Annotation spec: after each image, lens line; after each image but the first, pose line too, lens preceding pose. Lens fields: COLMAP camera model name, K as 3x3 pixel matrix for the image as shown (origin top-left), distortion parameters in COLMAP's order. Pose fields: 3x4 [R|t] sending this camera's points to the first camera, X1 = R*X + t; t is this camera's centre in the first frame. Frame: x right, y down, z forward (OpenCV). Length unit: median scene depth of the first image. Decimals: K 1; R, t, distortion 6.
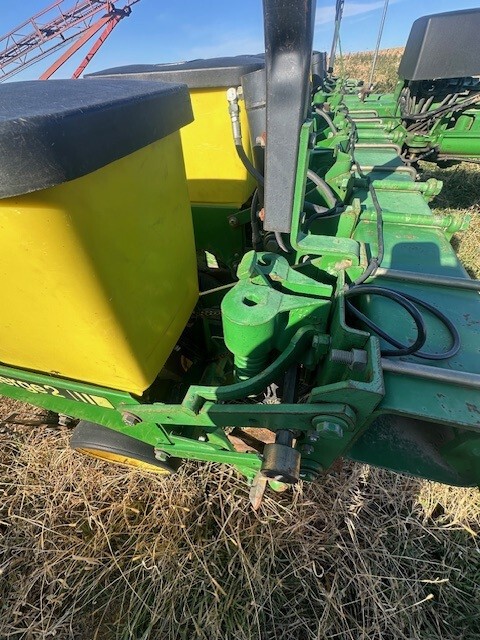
lens RADIAL K [[255.2, 0, 239.2], [0, 255.2, 318.9], [0, 0, 1]] dist [-0.002206, 0.000317]
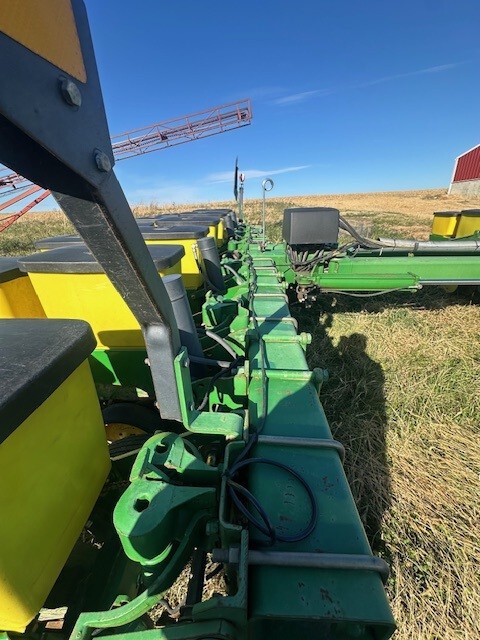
lens RADIAL K [[255.2, 0, 239.2], [0, 255.2, 318.9], [0, 0, 1]] dist [-0.002206, 0.000317]
pose [[0.974913, -0.060210, 0.214289, 0.116648], [0.131988, 0.931578, -0.338735, -0.169043], [-0.179232, 0.358520, 0.916154, -0.163159]]
